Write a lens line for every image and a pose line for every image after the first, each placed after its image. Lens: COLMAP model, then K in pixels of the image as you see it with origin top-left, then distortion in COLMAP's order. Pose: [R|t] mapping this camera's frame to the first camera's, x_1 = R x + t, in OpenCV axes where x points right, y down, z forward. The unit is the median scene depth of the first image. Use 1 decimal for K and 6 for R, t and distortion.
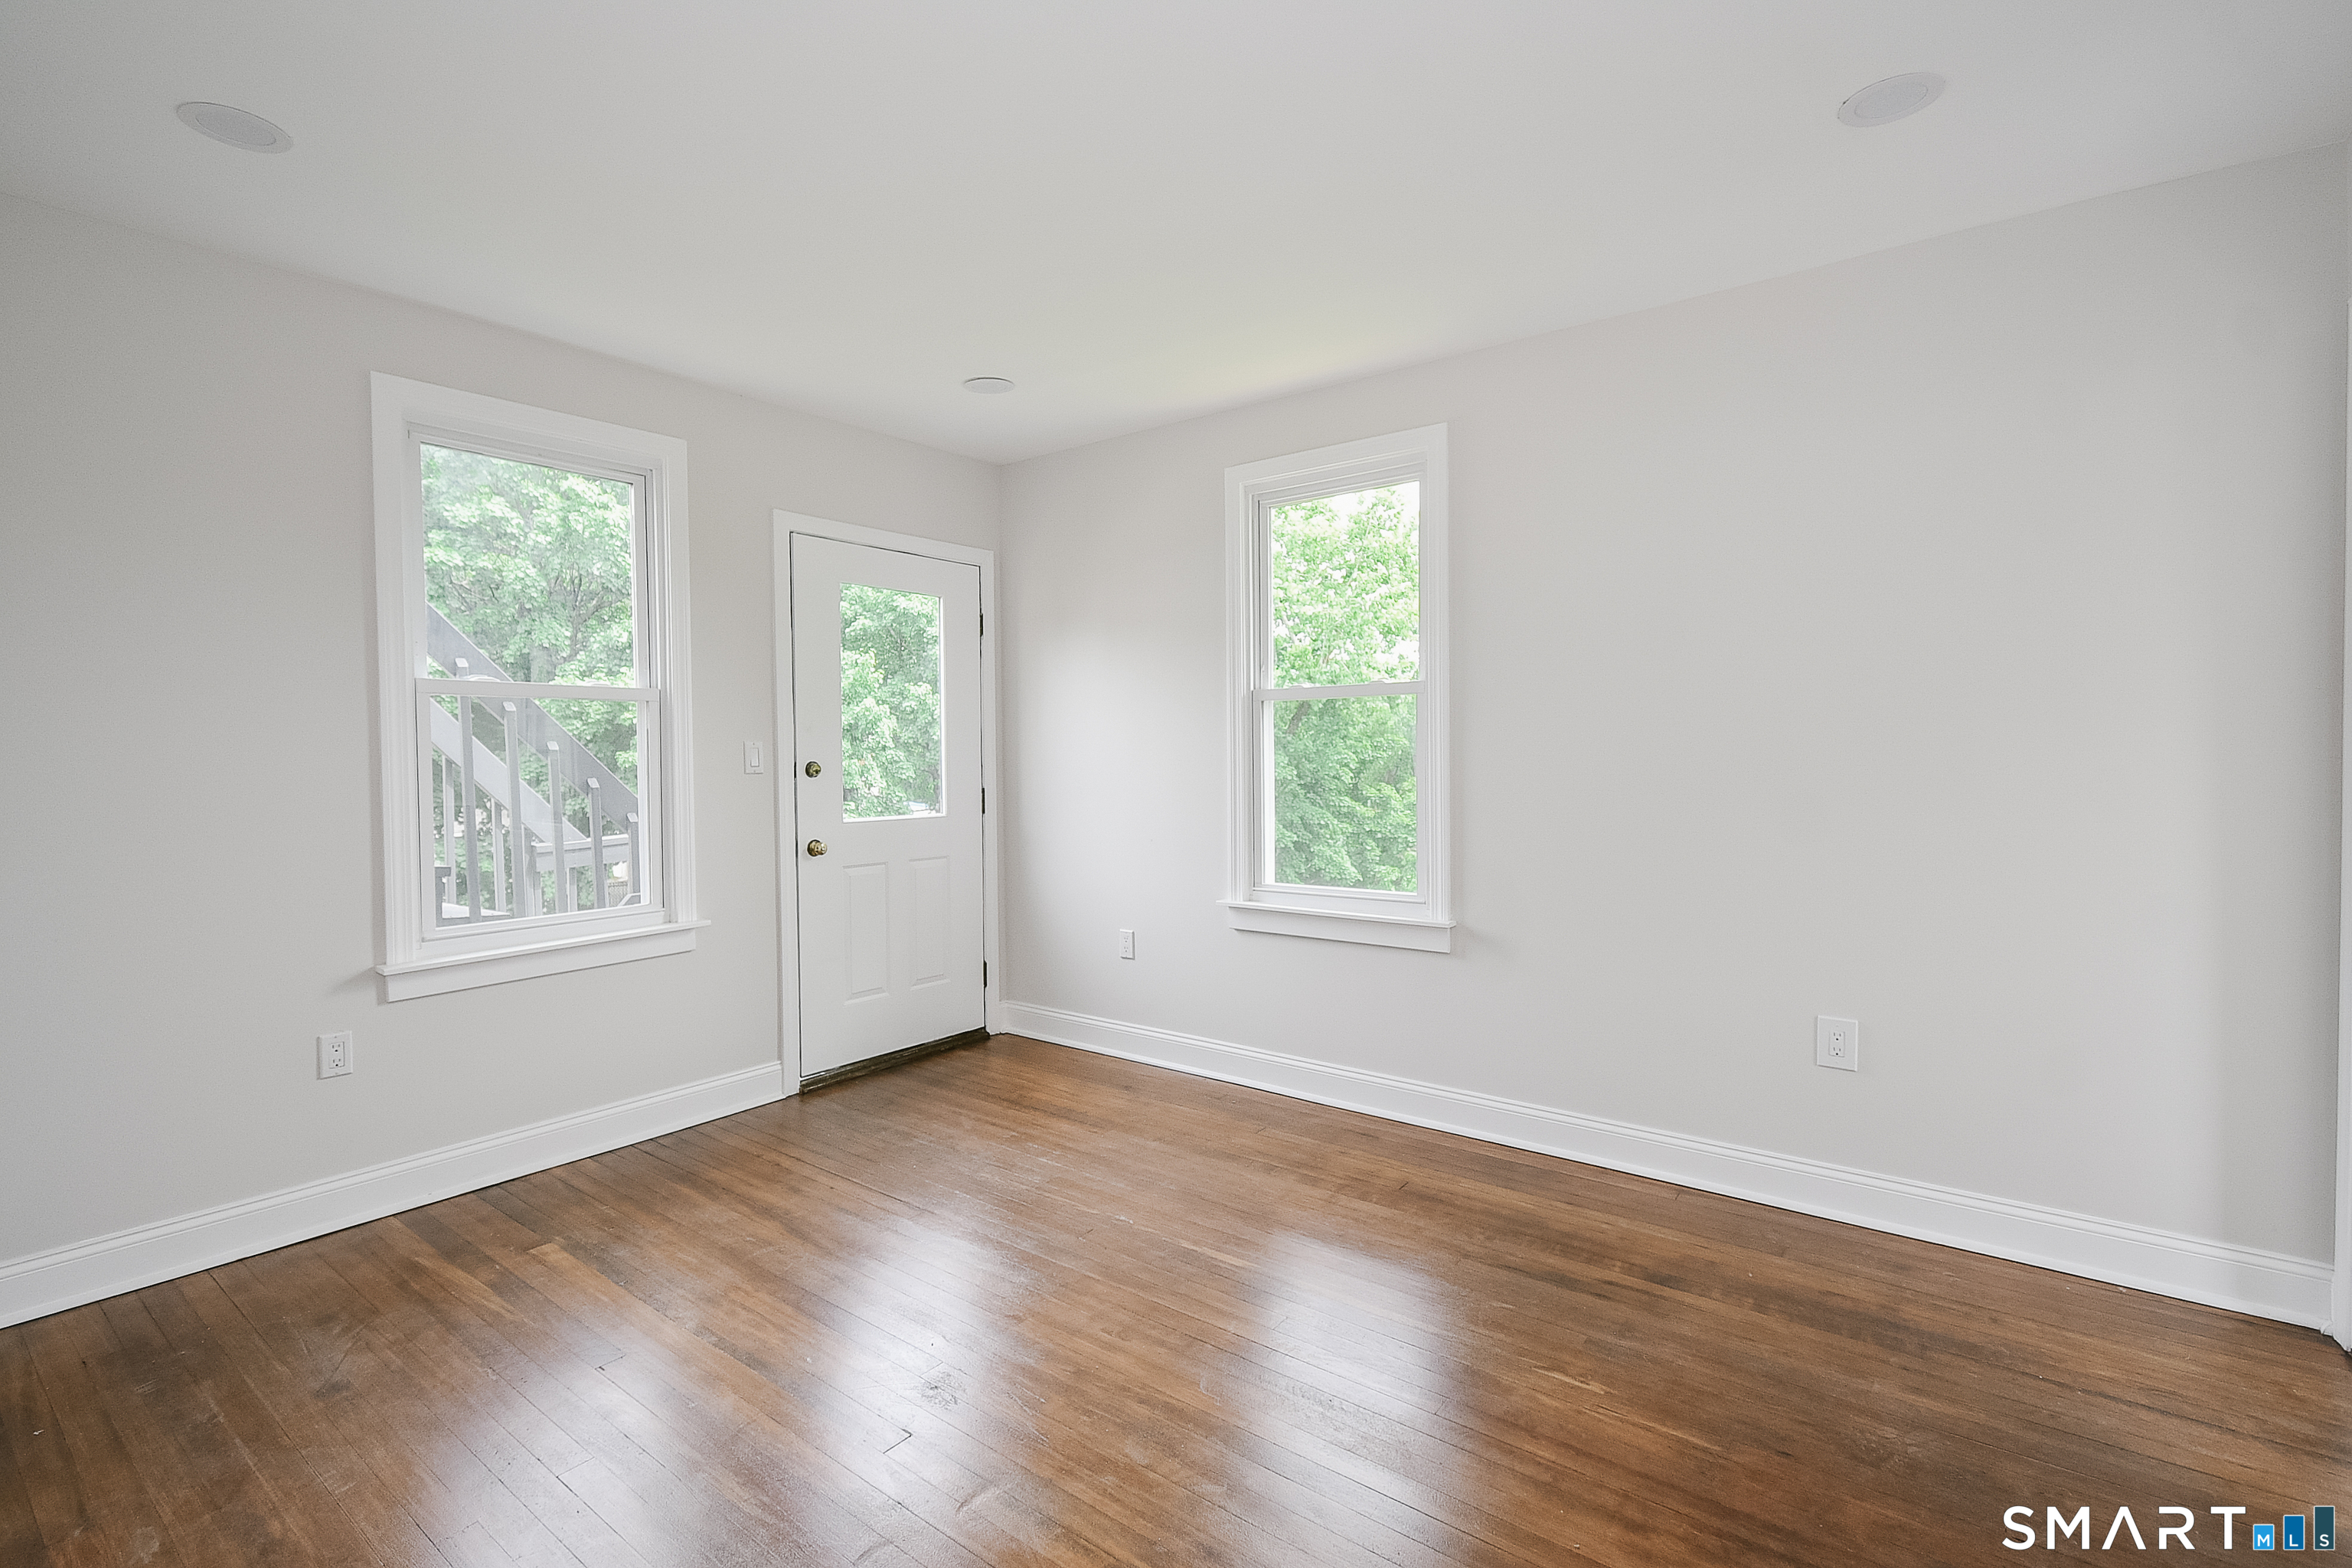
lens RADIAL K [[1050.8, 0, 1172.9], [0, 1050.8, 787.0], [0, 0, 1]] dist [0.010182, -0.004865]
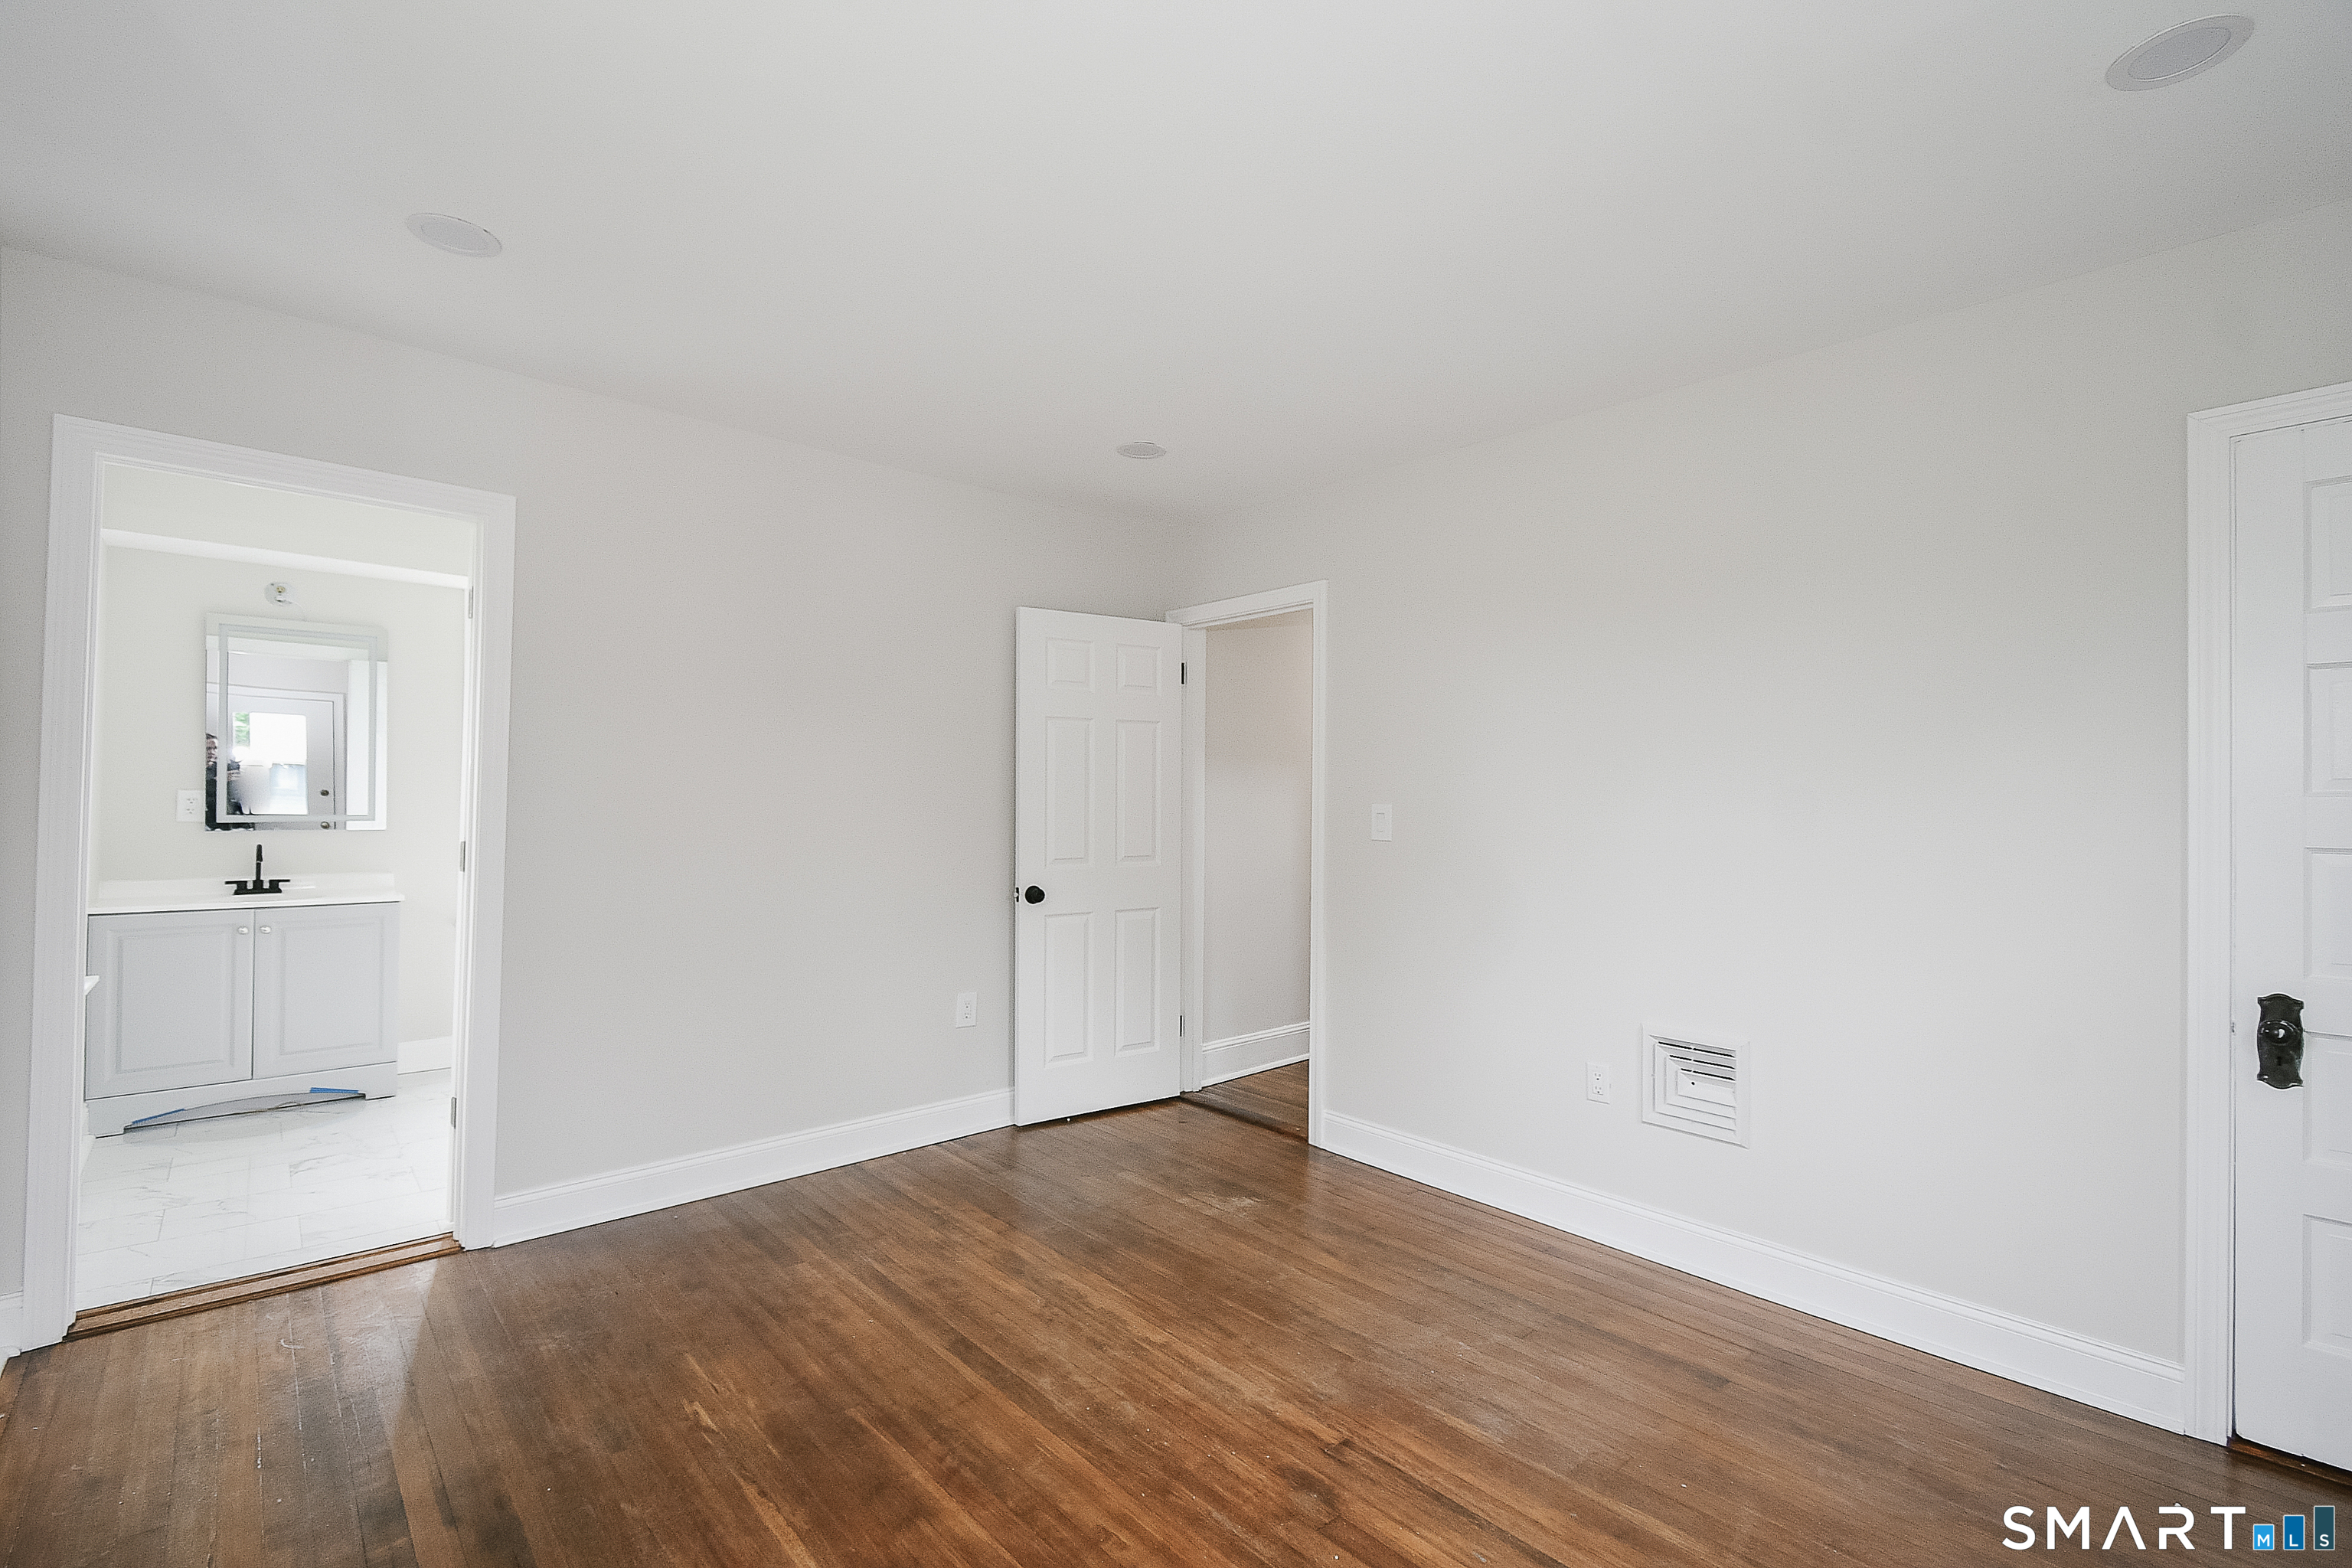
lens RADIAL K [[1050.8, 0, 1172.1], [0, 1050.8, 783.2], [0, 0, 1]] dist [0.010182, -0.004865]
pose [[-0.982668, -0.000733, 0.185370, -0.196277], [0.002438, 0.999855, 0.016878, -0.057517], [-0.185356, 0.017037, -0.982524, 1.394652]]
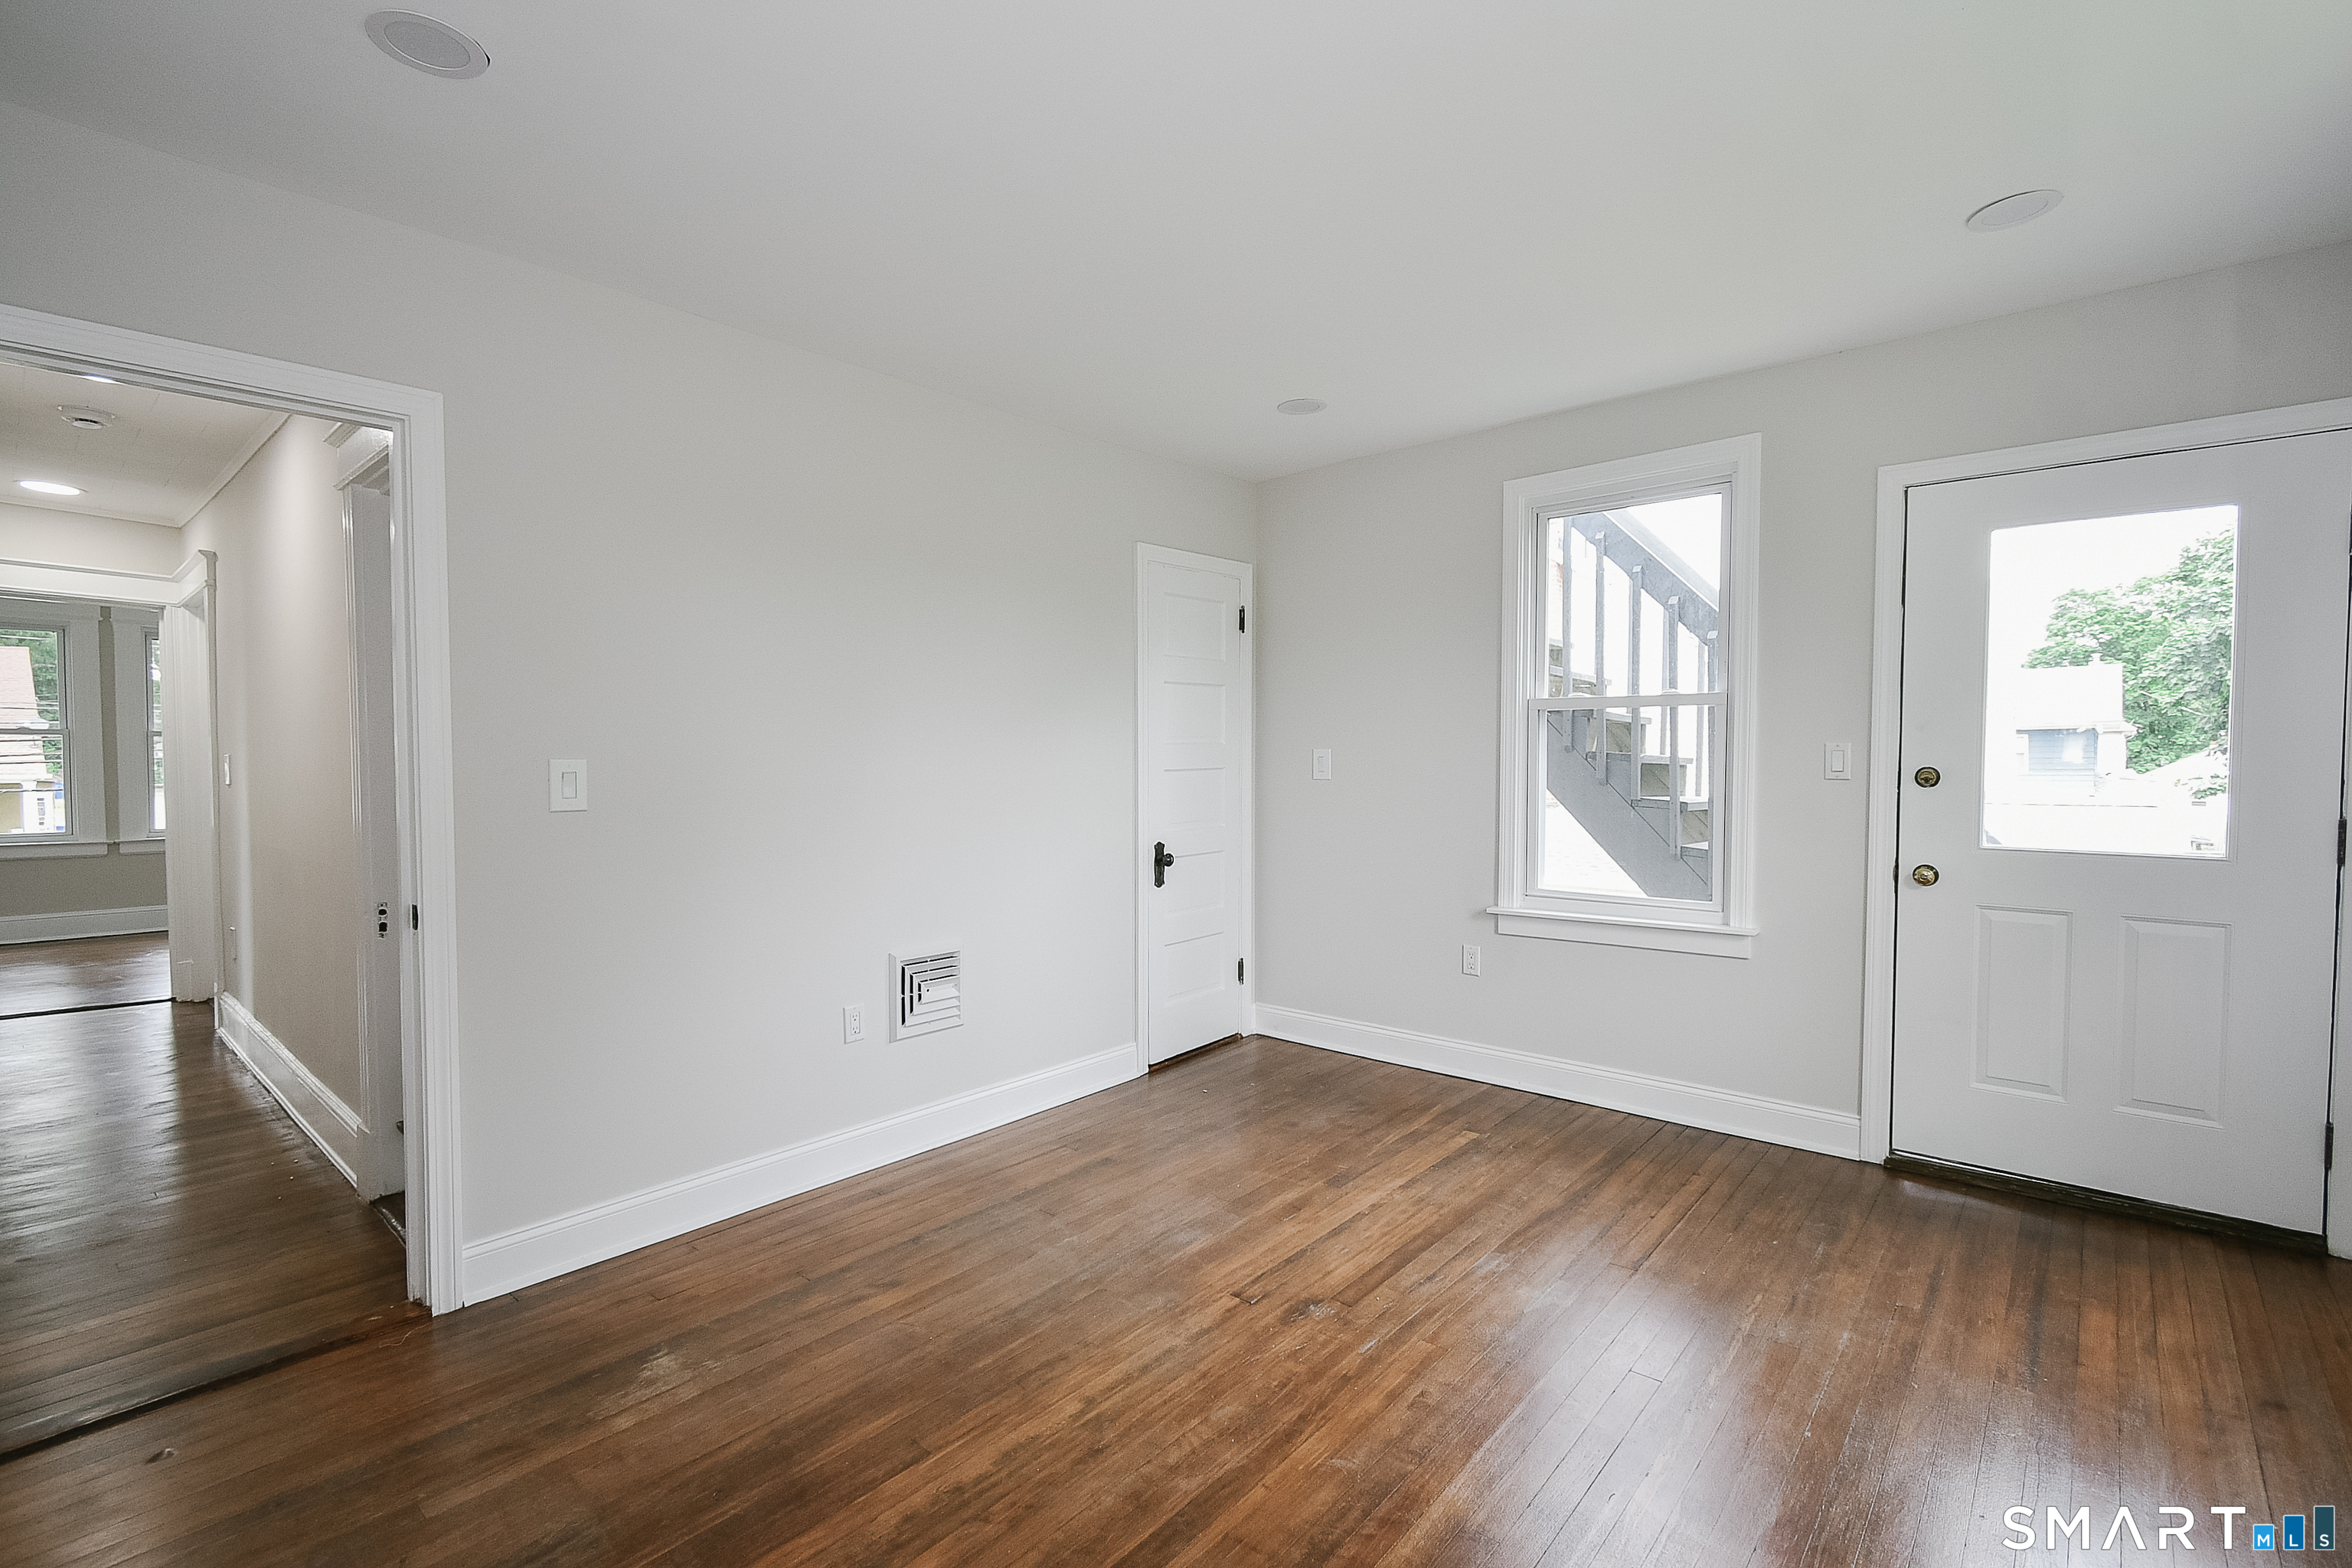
lens RADIAL K [[1050.8, 0, 1175.3], [0, 1050.8, 779.3], [0, 0, 1]] dist [0.010182, -0.004865]
pose [[-0.061820, 0.029167, -0.997661, 0.672514], [-0.025434, 0.999202, 0.030788, -0.033342], [0.997763, 0.027278, -0.061028, 0.650887]]
